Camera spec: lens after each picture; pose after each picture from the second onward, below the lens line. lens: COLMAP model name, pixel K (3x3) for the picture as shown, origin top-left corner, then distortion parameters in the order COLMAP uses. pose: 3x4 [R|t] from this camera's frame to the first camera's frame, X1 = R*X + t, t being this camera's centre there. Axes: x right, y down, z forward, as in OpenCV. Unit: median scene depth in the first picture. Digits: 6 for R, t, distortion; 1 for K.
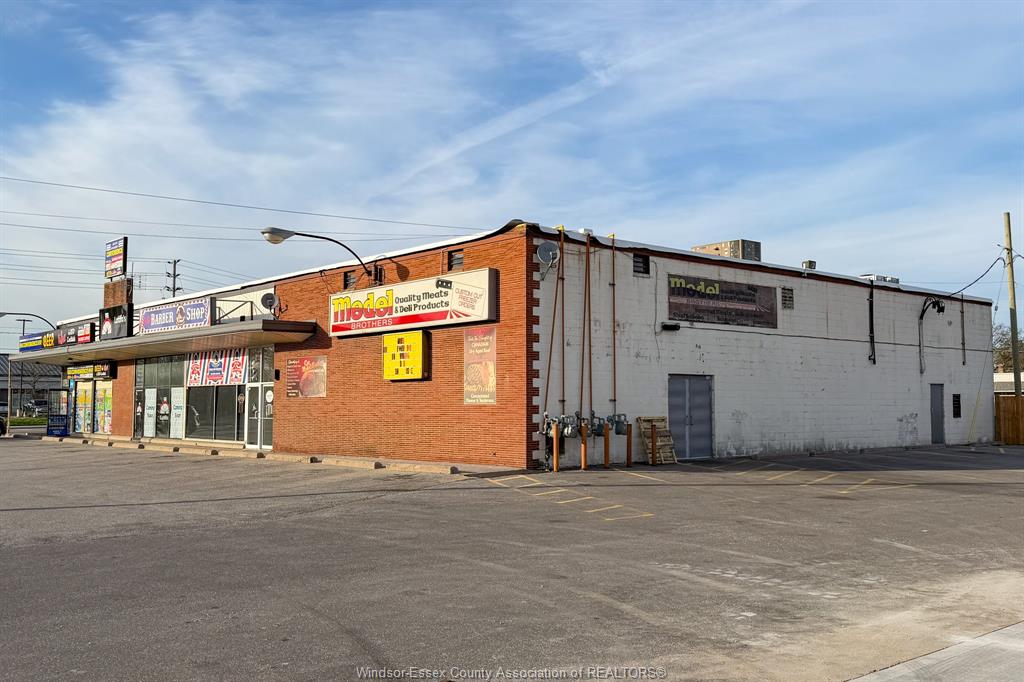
lens RADIAL K [[933.3, 0, 512.0], [0, 933.3, 341.0], [0, 0, 1]] dist [0.059349, -0.004909]
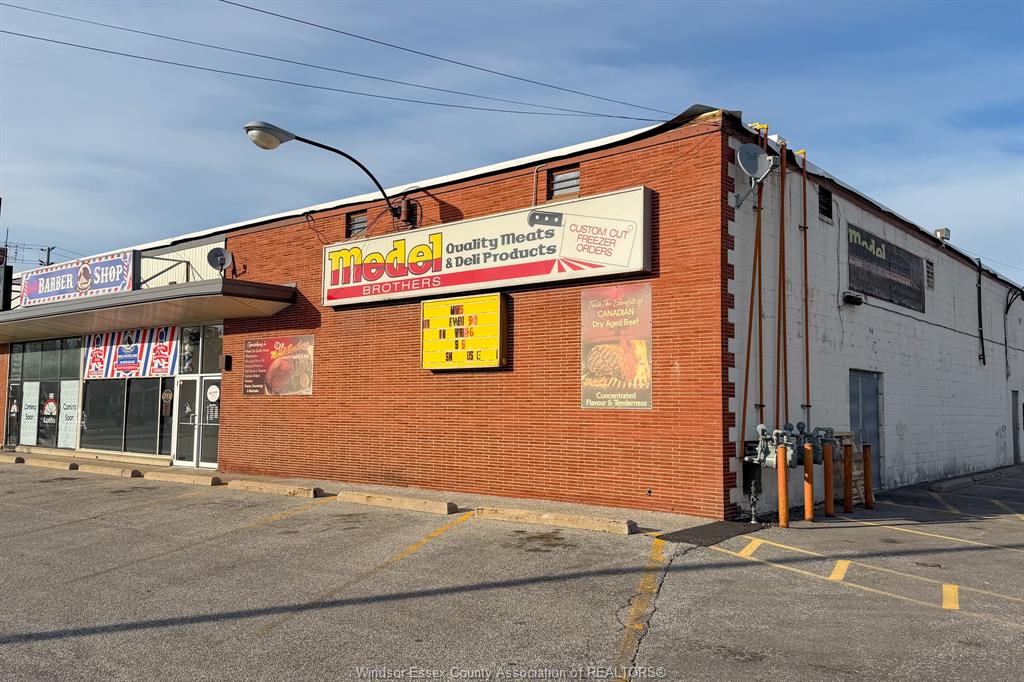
lens RADIAL K [[849.6, 0, 472.3], [0, 849.6, 339.2], [0, 0, 1]] dist [0.128443, -0.294316]
pose [[0.991946, 0.023529, 0.124457, -0.174231], [-0.021829, 0.999649, -0.015002, 0.027867], [-0.124766, 0.012164, 0.992112, 0.390717]]
